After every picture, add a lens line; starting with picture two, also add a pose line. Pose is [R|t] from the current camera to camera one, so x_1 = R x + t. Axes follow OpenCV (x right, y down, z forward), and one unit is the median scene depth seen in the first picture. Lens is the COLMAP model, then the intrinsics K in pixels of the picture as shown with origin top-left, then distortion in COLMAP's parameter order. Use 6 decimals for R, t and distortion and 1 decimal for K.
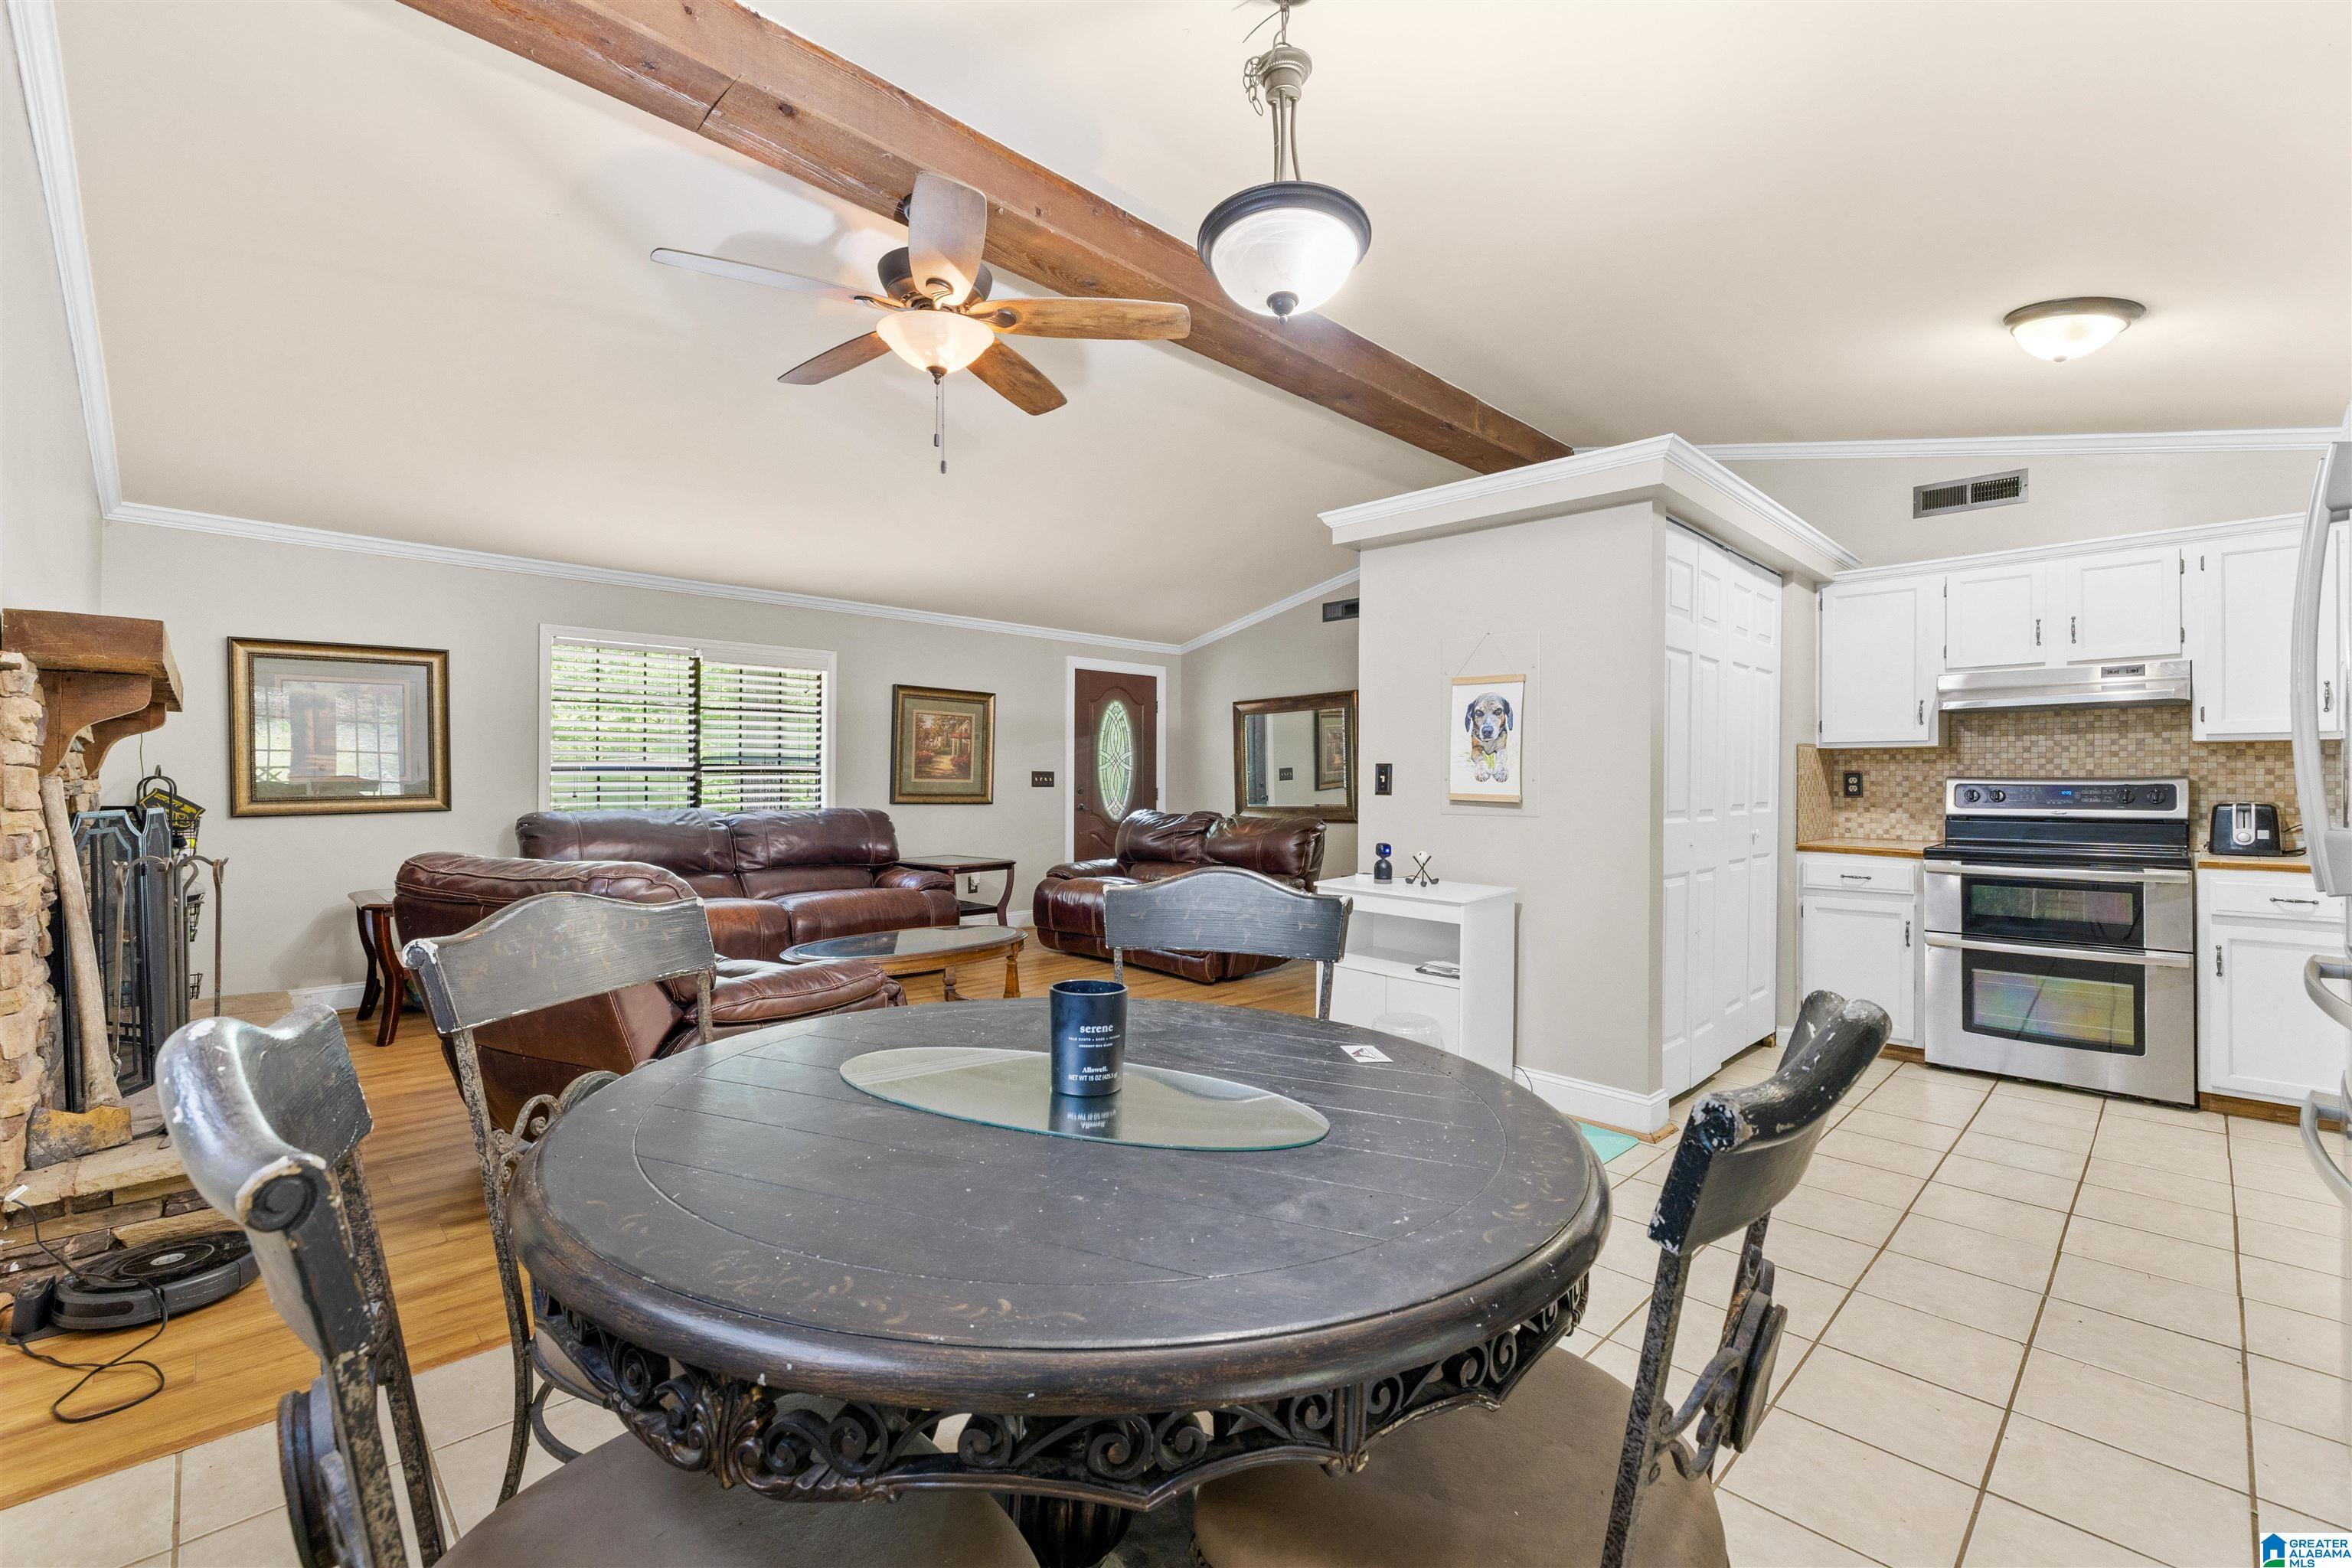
lens RADIAL K [[996.1, 0, 1159.4], [0, 996.1, 780.3], [0, 0, 1]] dist [0.002569, 0.000163]
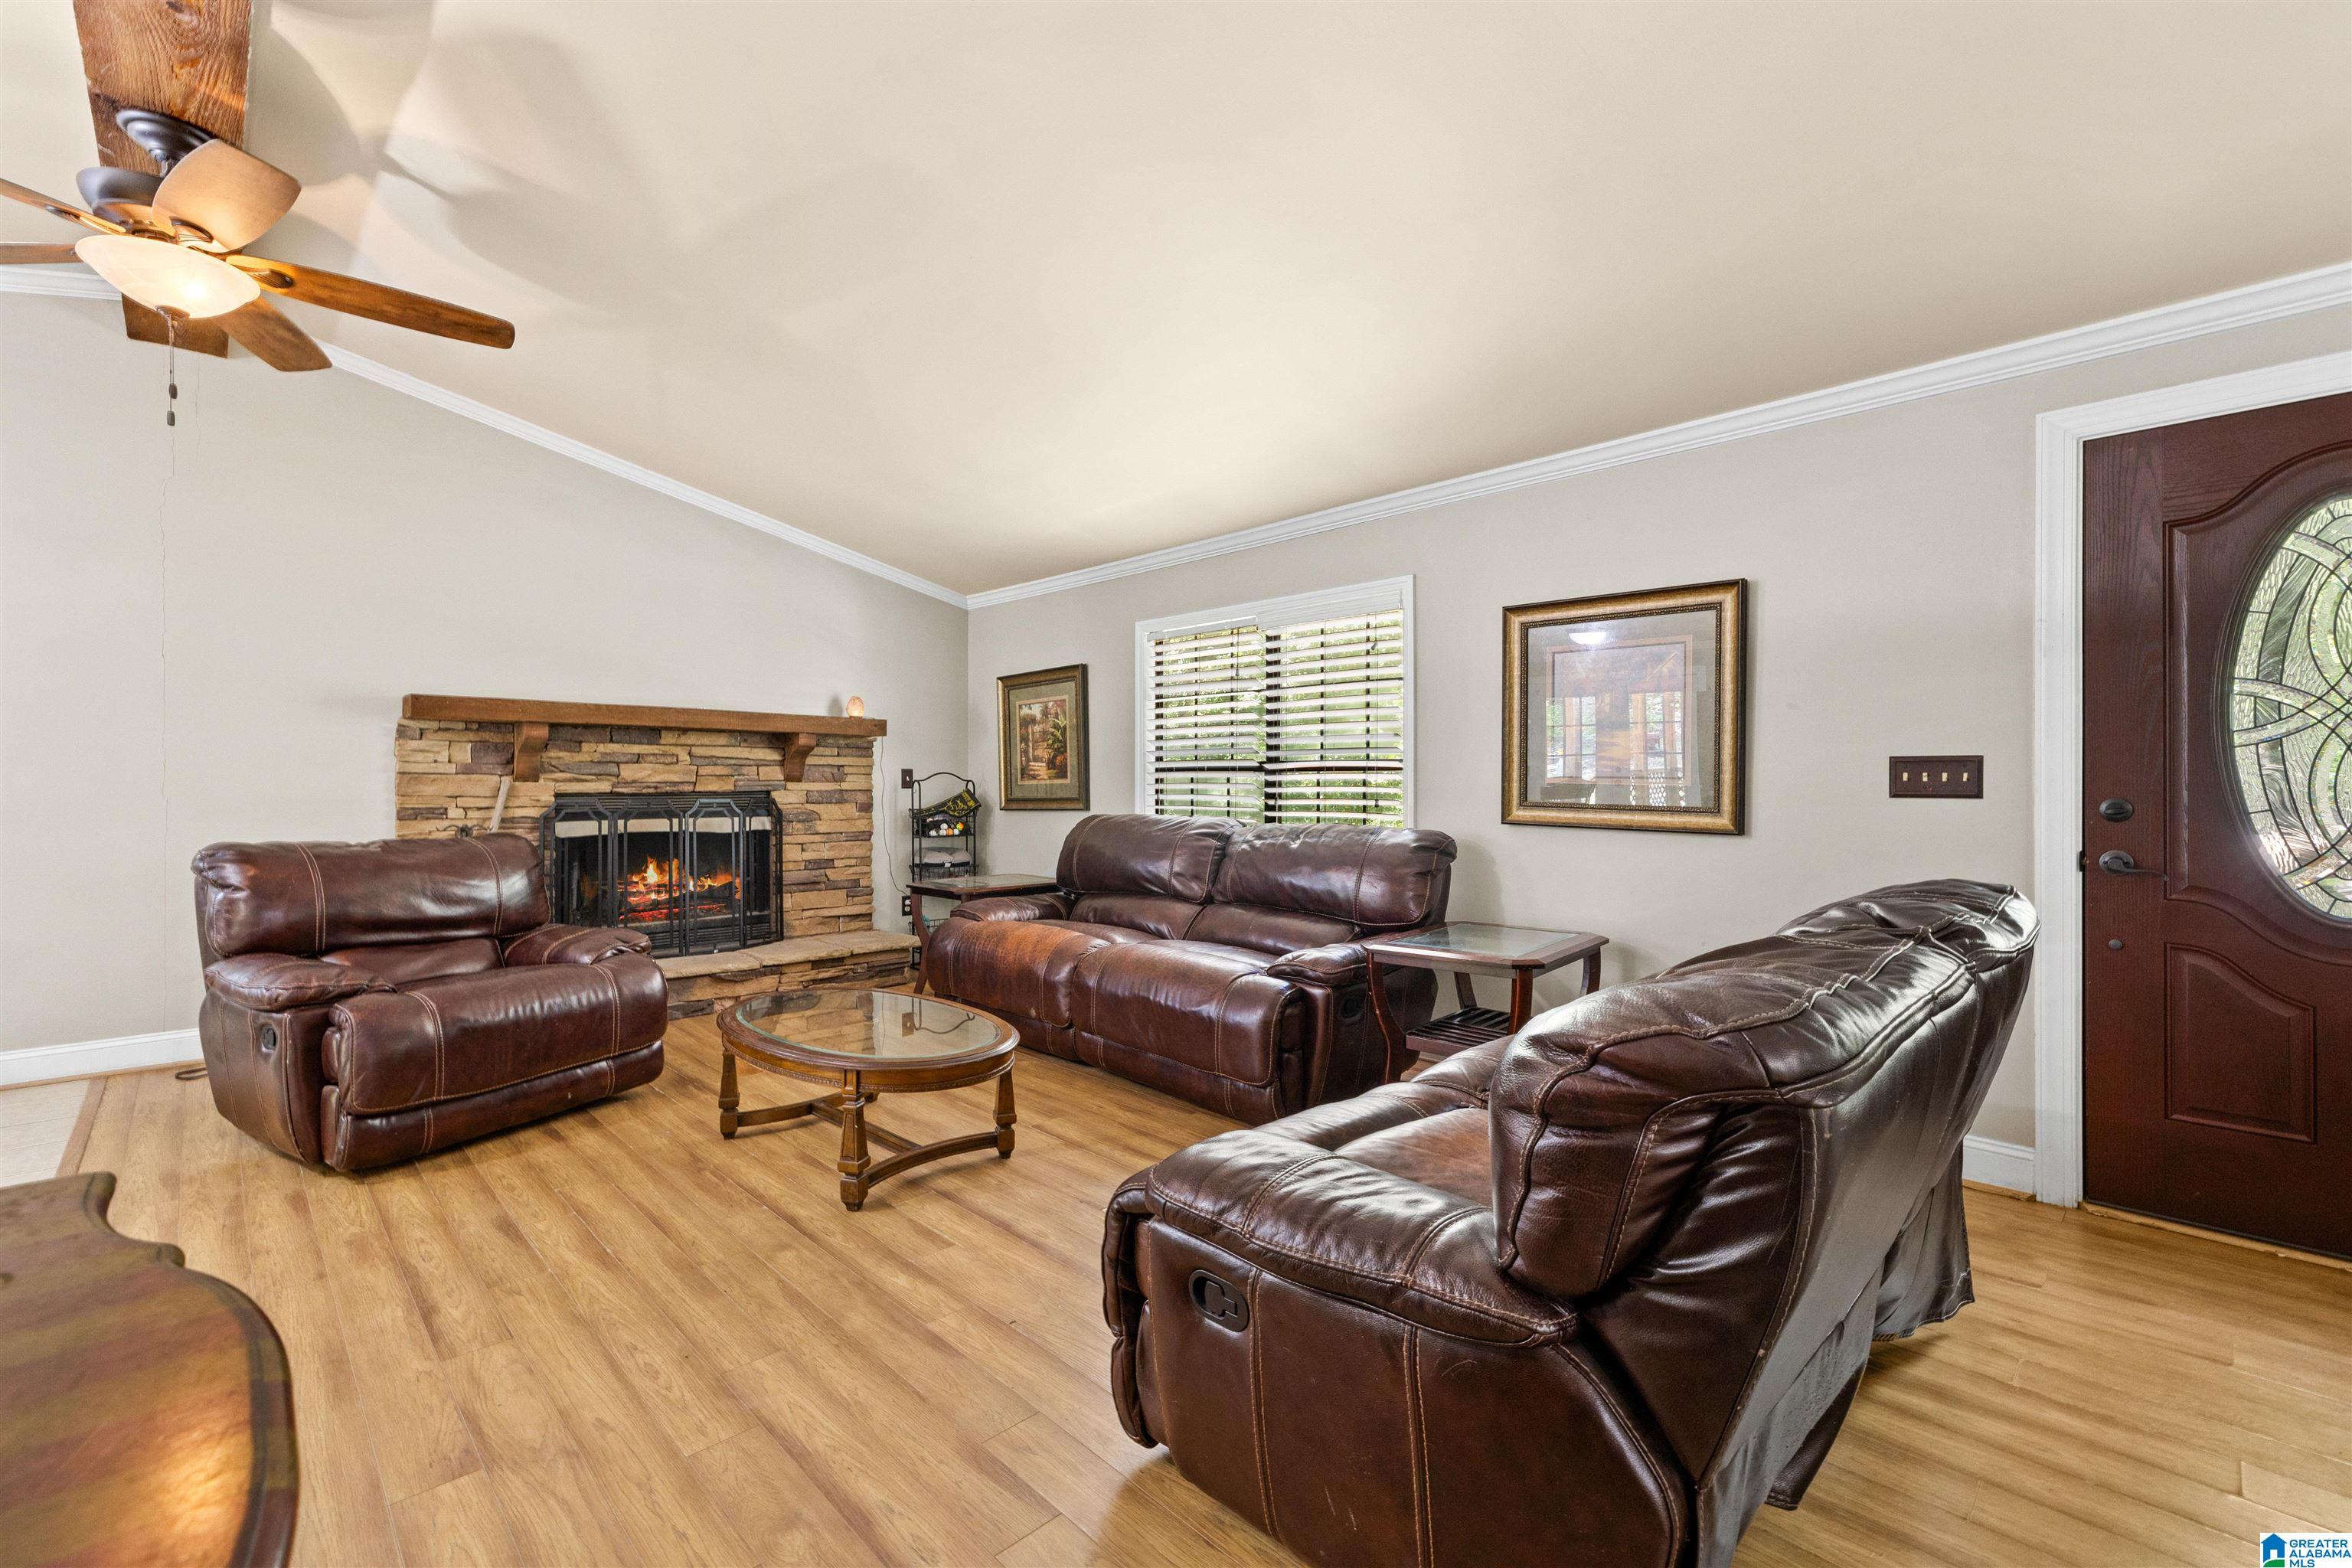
lens RADIAL K [[1008.6, 0, 1165.0], [0, 1008.6, 794.4], [0, 0, 1]] dist [0.003809, 0.000205]
pose [[-0.004659, 0.009960, -0.999940, 0.320749], [0.000845, 0.999950, 0.009956, 0.001624], [0.999989, -0.000799, -0.004667, 0.890090]]
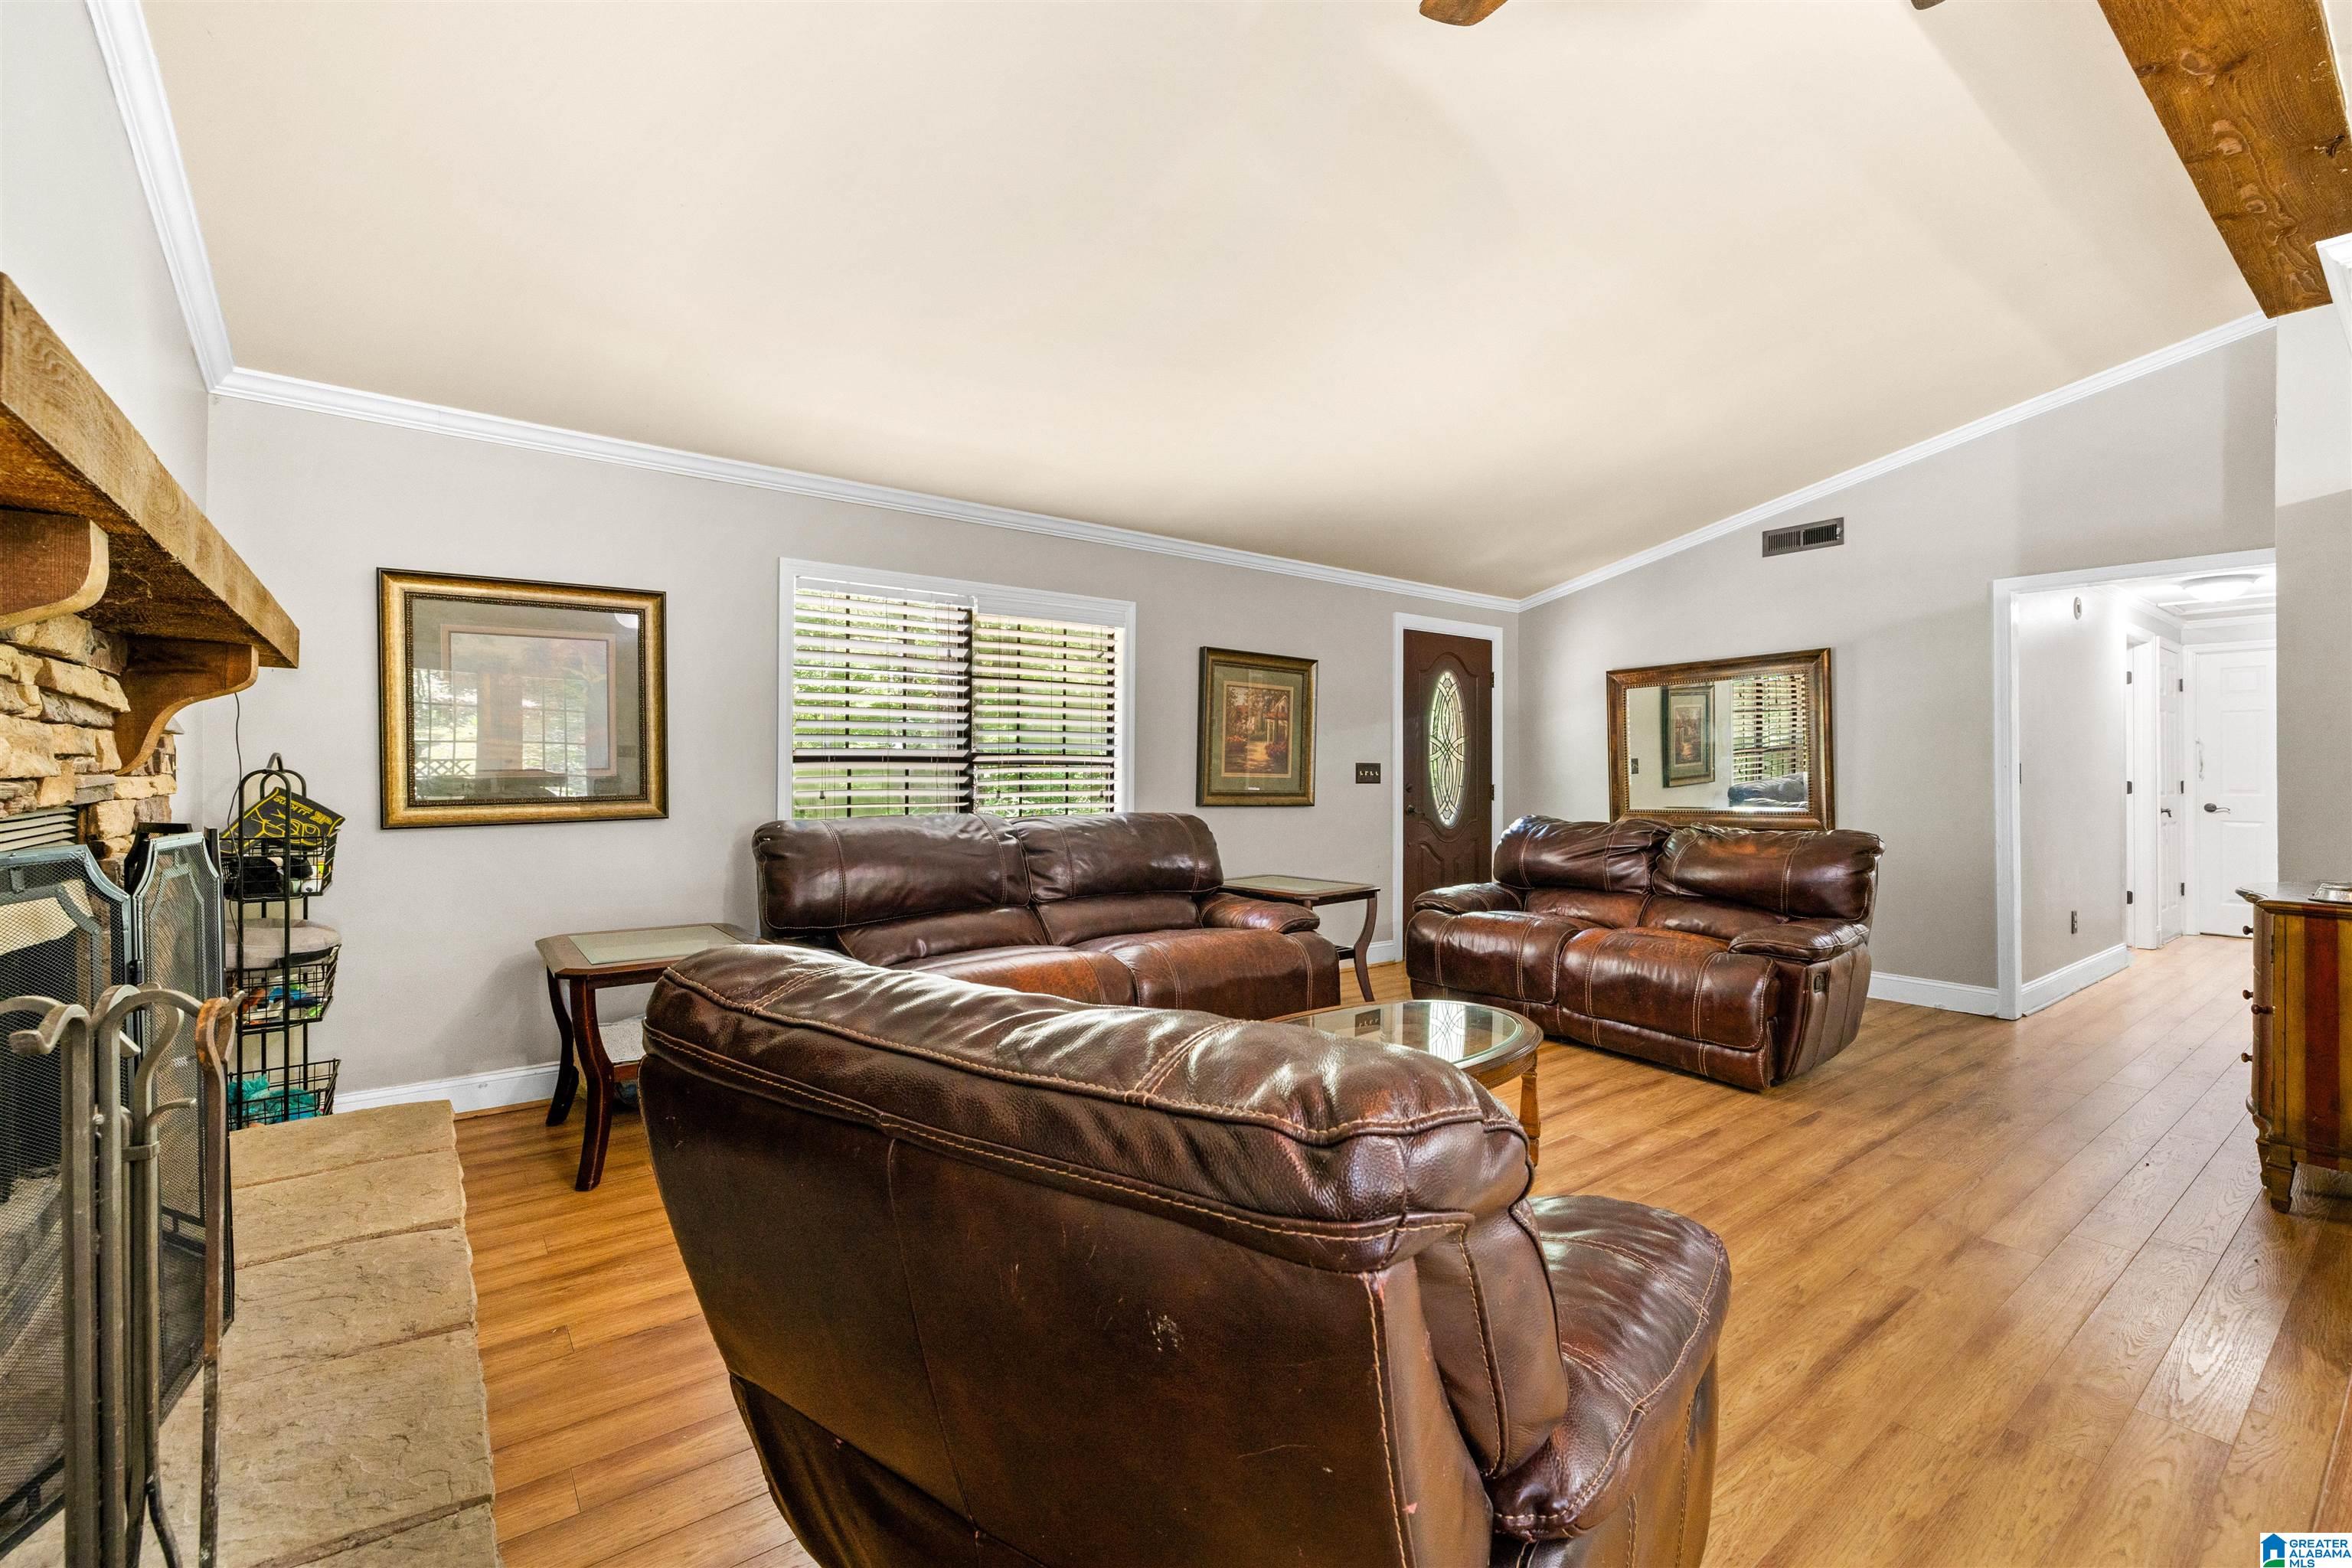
lens RADIAL K [[1005.6, 0, 1165.4], [0, 1005.6, 774.2], [0, 0, 1]] dist [0.000794, -0.000162]
pose [[0.992569, 0.000646, -0.121681, -0.220275], [-0.000532, 0.999999, 0.000969, -0.001449], [0.121682, -0.000897, 0.992569, 0.269026]]
